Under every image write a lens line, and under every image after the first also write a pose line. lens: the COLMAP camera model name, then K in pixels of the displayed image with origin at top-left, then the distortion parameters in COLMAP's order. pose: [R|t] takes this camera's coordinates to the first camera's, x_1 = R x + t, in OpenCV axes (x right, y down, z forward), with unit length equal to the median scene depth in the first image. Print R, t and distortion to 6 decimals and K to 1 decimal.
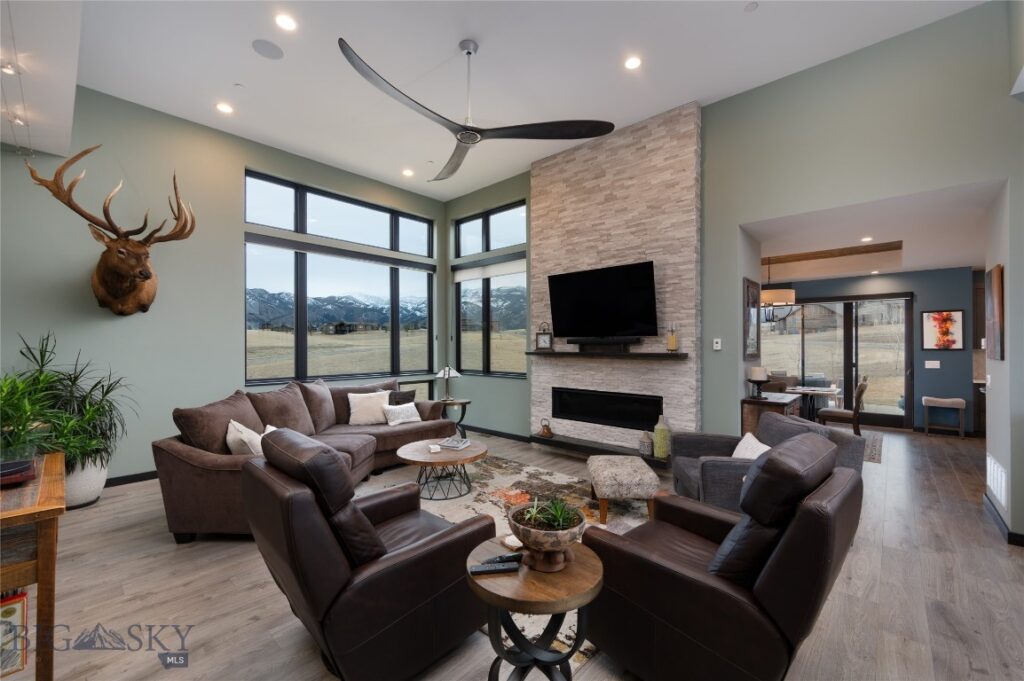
lens RADIAL K [[421.4, 0, 515.8], [0, 421.4, 341.5], [0, 0, 1]] dist [-0.000660, -0.000189]
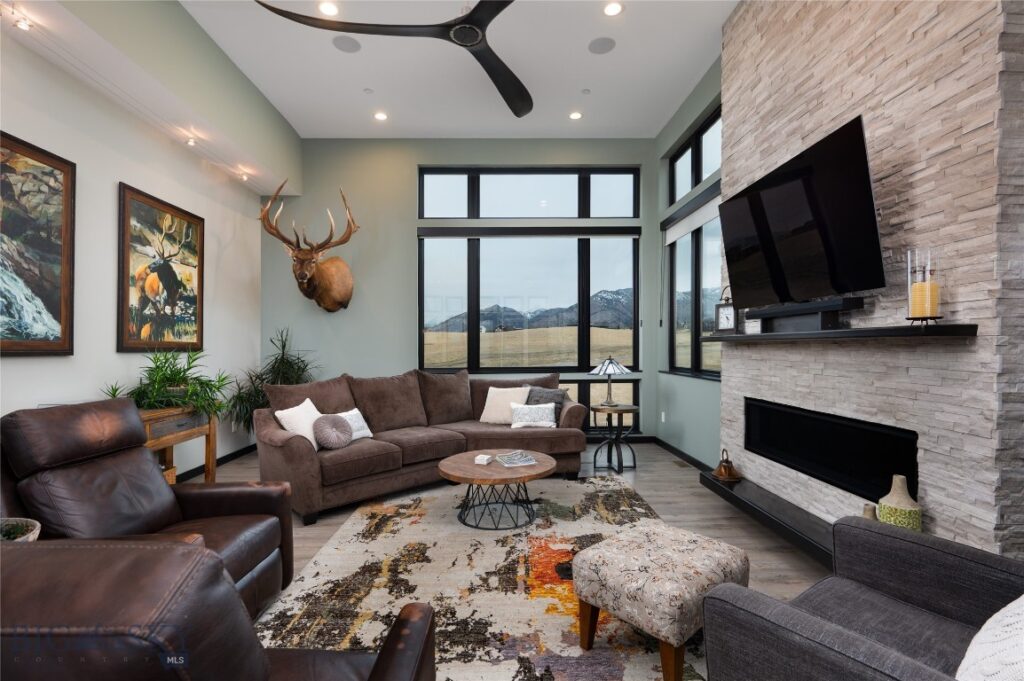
lens RADIAL K [[474.6, 0, 497.7], [0, 474.6, 351.6], [0, 0, 1]] dist [0.001713, 0.000555]
pose [[0.681812, 0.001736, -0.731525, 0.398117], [0.015567, 0.999736, 0.016881, 0.035600], [0.731362, -0.022897, 0.681605, 0.370719]]
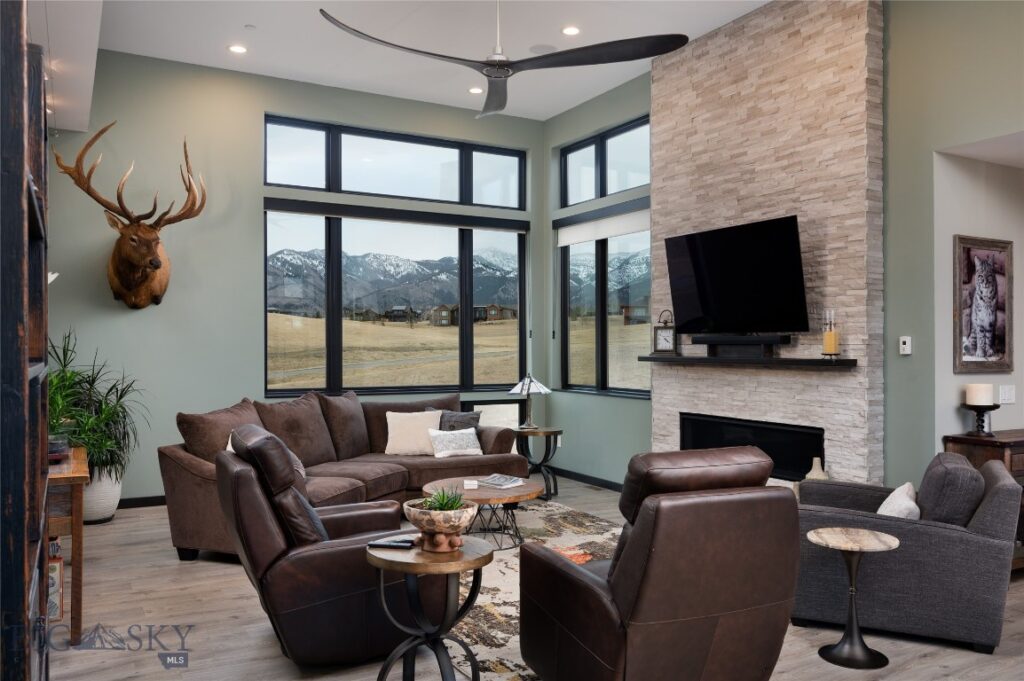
lens RADIAL K [[812.0, 0, 512.0], [0, 812.0, 340.5], [0, 0, 1]] dist [-0.005560, -0.001783]
pose [[0.946835, 0.001807, -0.321716, 0.288919], [-0.001335, 0.999998, 0.001688, -0.001834], [0.321718, -0.001169, 0.946835, -0.283656]]
